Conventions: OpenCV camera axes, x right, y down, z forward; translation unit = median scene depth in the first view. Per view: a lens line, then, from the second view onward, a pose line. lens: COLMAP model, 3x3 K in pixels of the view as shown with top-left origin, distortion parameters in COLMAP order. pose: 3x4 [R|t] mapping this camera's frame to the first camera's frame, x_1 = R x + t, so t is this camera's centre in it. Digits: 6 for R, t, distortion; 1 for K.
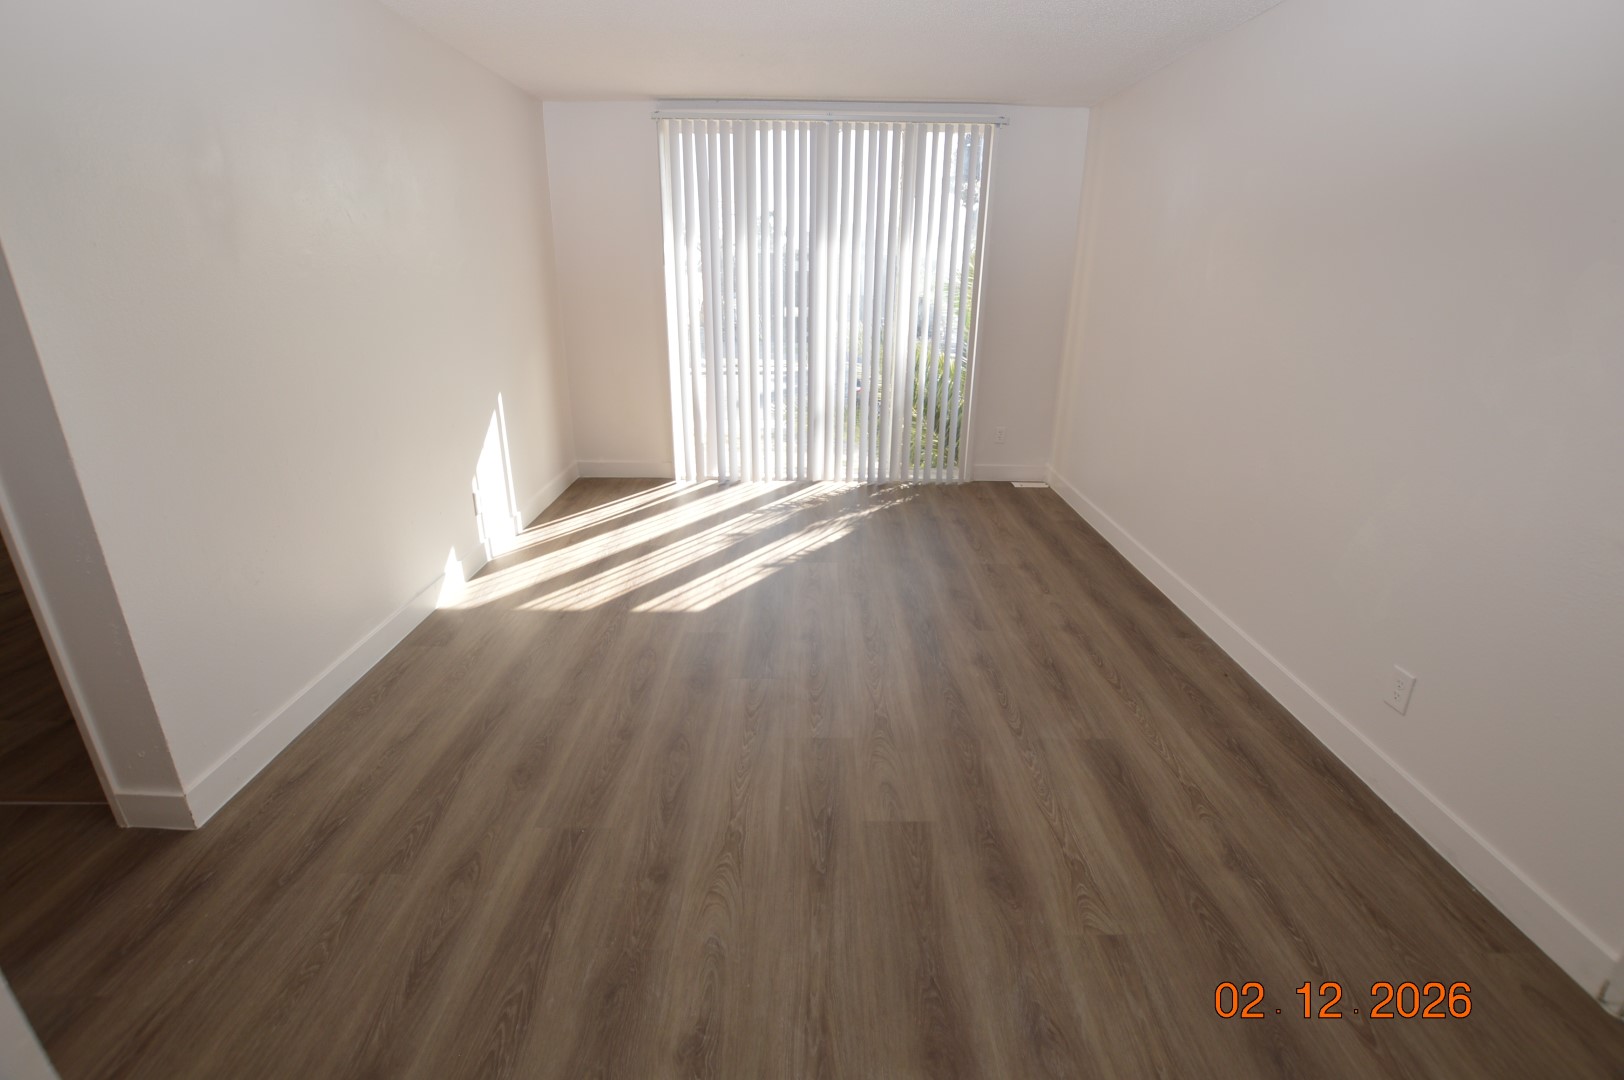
lens RADIAL K [[725.4, 0, 817.1], [0, 725.4, 521.8], [0, 0, 1]] dist [-0.028040, 0.000418]
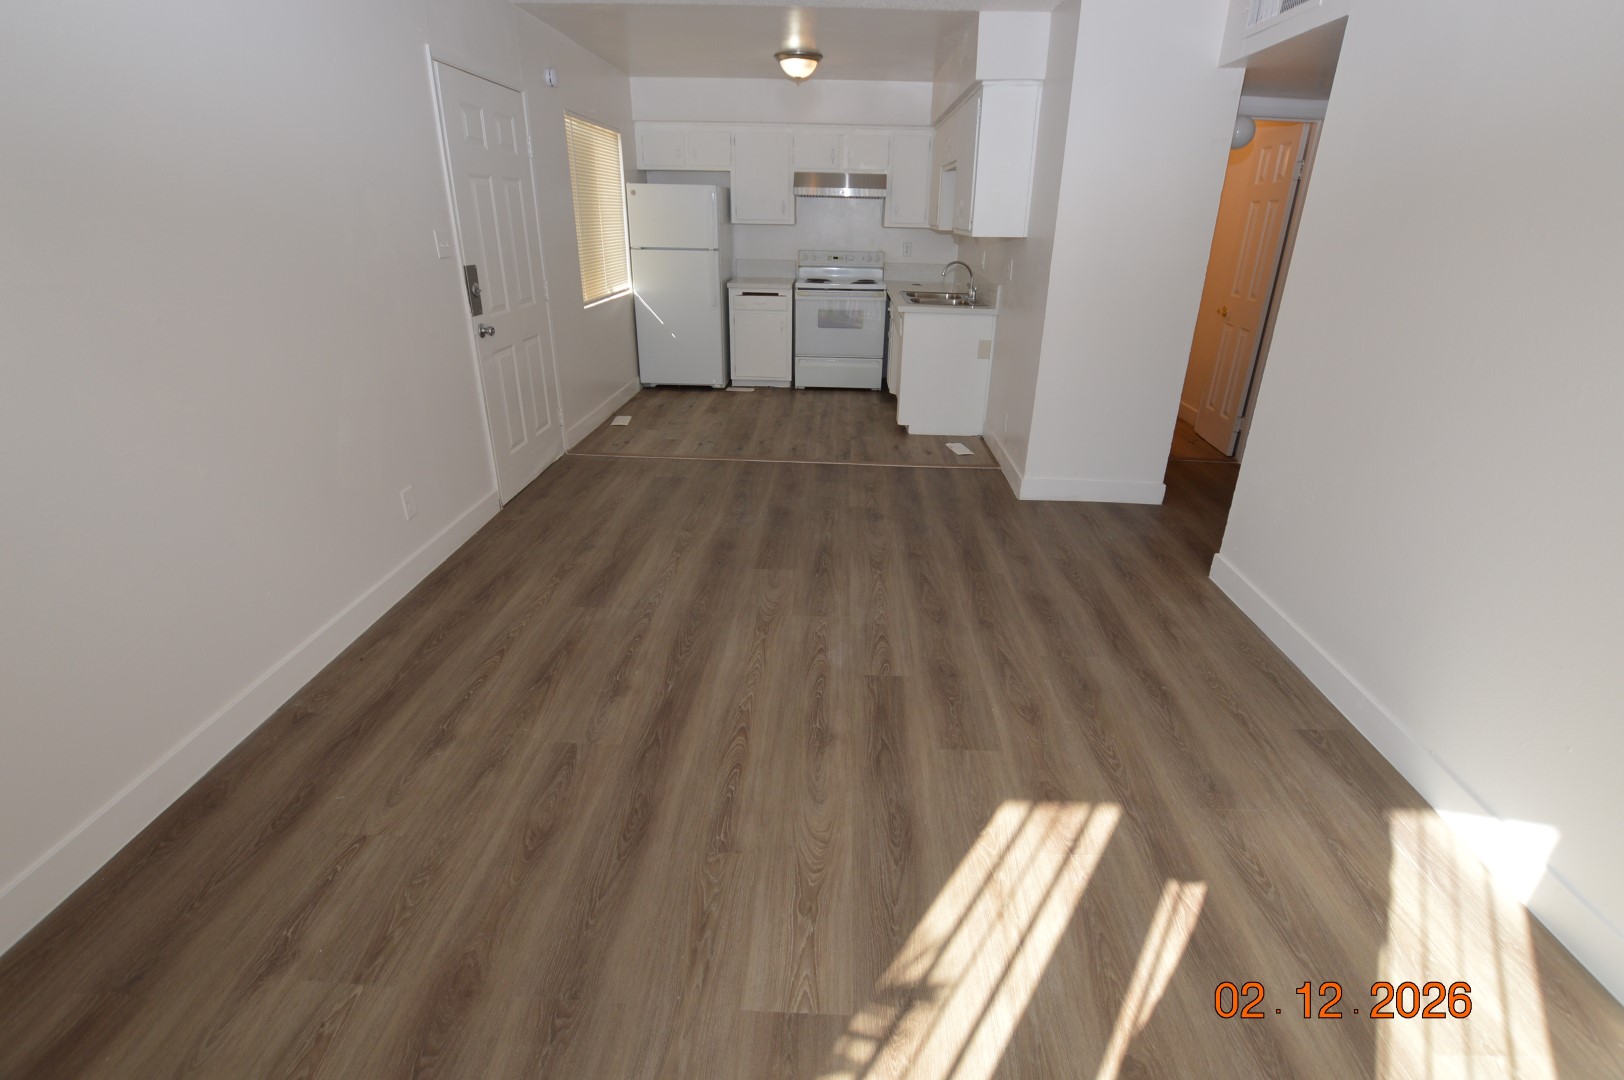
lens RADIAL K [[725.4, 0, 817.1], [0, 725.4, 521.8], [0, 0, 1]] dist [-0.028040, 0.000418]
pose [[-0.998558, -0.046890, 0.026143, -0.015509], [-0.016685, 0.733899, 0.679053, -0.616431], [-0.051027, 0.677638, -0.733623, 1.759177]]
